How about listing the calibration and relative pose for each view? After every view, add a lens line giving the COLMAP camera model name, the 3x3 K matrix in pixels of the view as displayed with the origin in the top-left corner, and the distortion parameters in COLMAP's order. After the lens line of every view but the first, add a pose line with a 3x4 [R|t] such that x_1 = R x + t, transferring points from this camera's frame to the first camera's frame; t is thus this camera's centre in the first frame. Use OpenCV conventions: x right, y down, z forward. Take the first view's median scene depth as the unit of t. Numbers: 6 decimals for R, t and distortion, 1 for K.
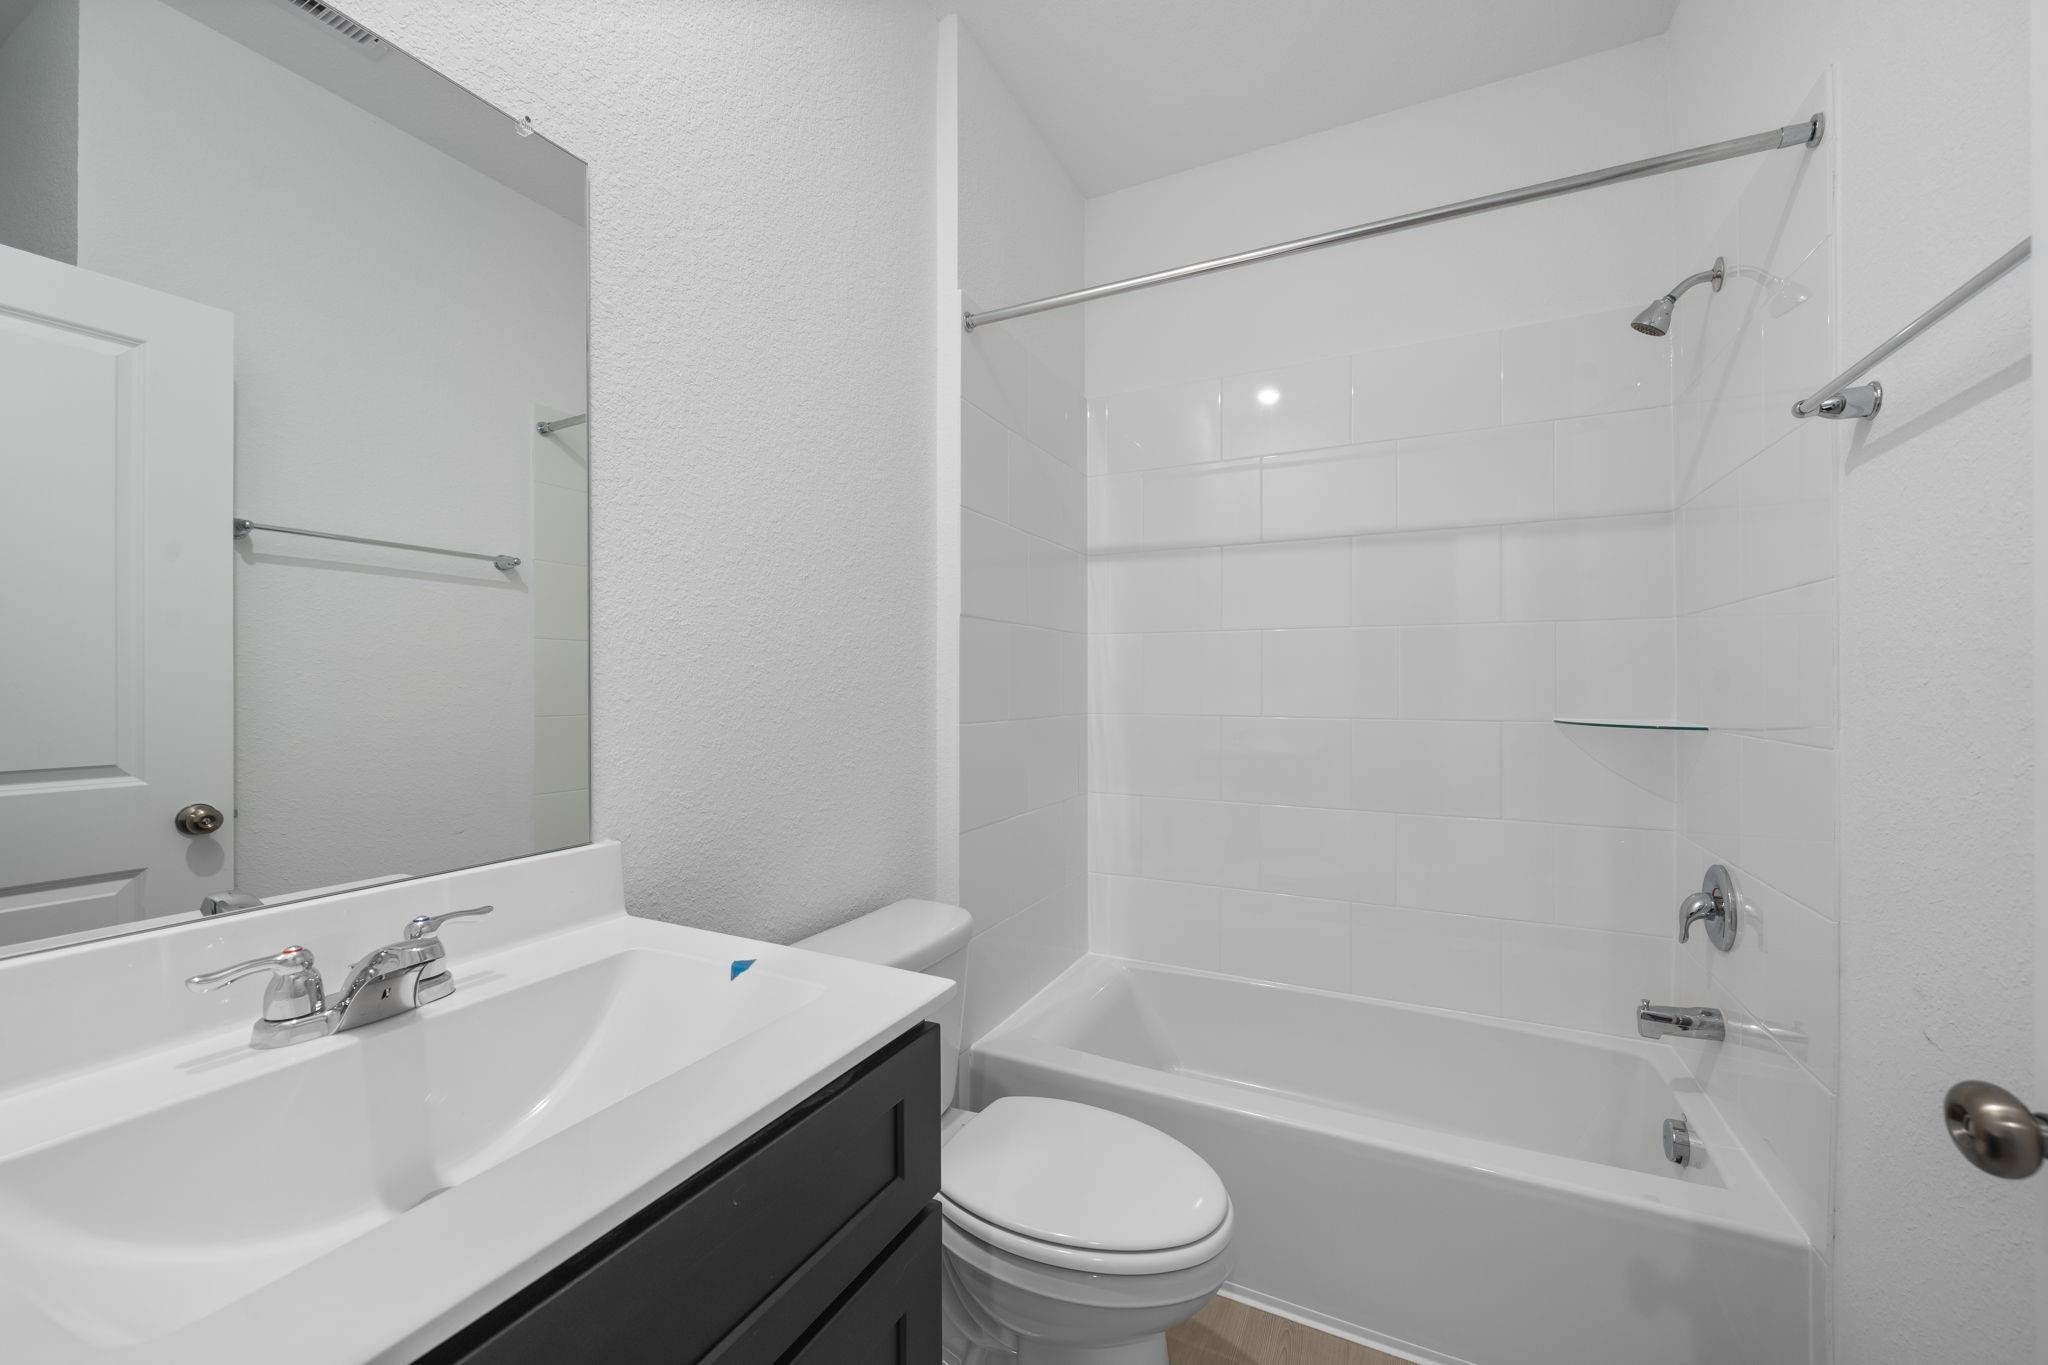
lens RADIAL K [[800.4, 0, 1024.0], [0, 800.4, 682.5], [0, 0, 1]] dist [-0.000447, -0.000020]
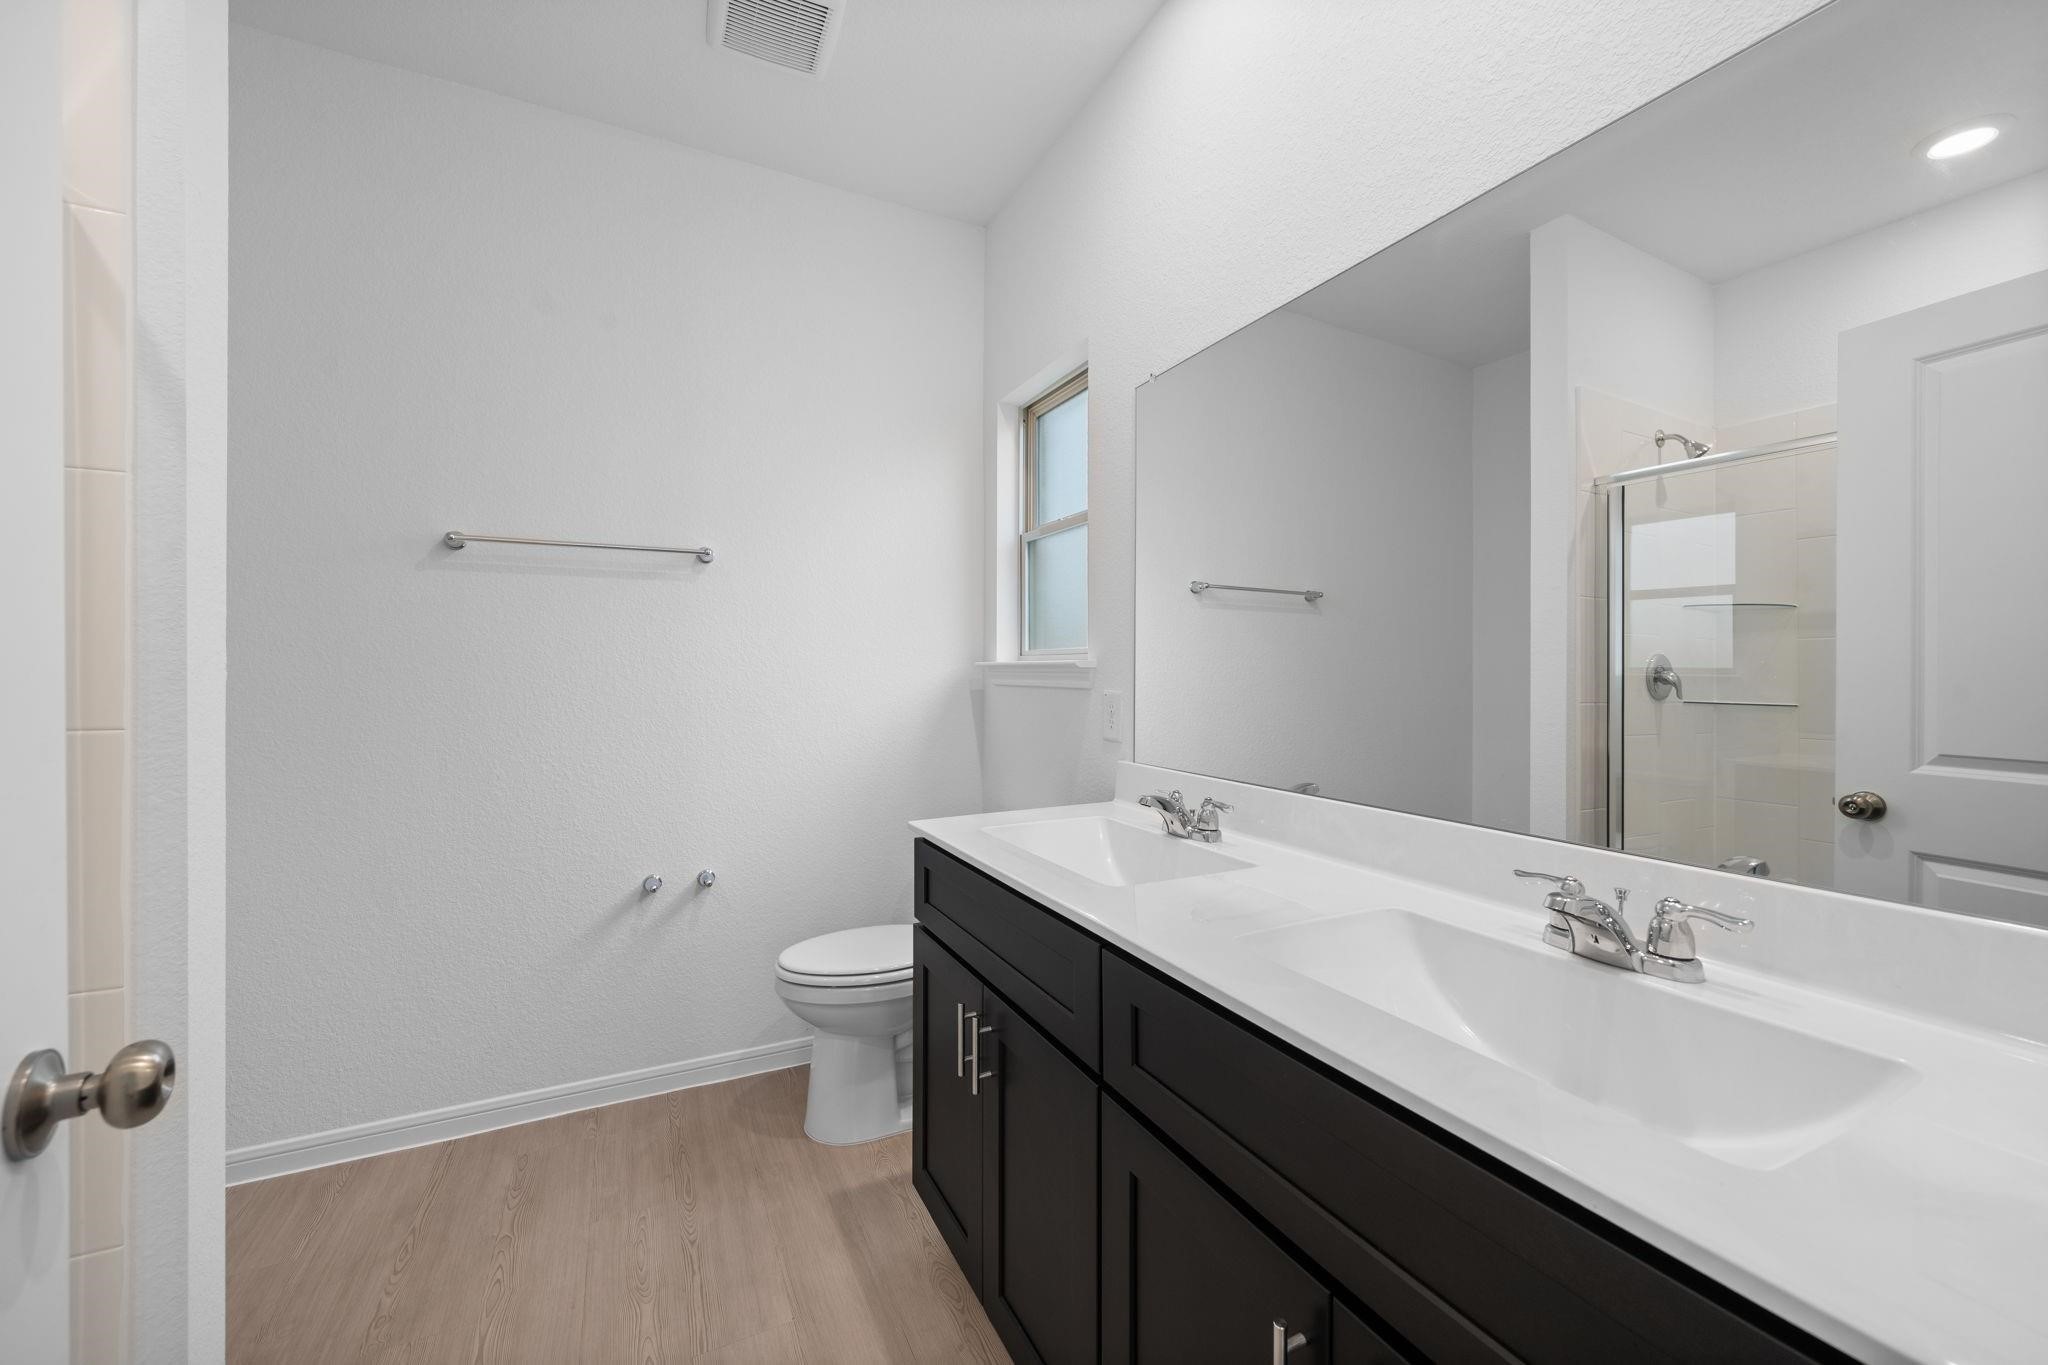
lens RADIAL K [[800.4, 0, 1024.0], [0, 800.4, 682.5], [0, 0, 1]] dist [-0.000447, -0.000020]
pose [[-0.600787, 0.002209, -0.799406, 0.697659], [-0.002141, 0.999988, 0.004373, 0.009909], [0.799406, 0.004338, -0.600775, 1.111092]]
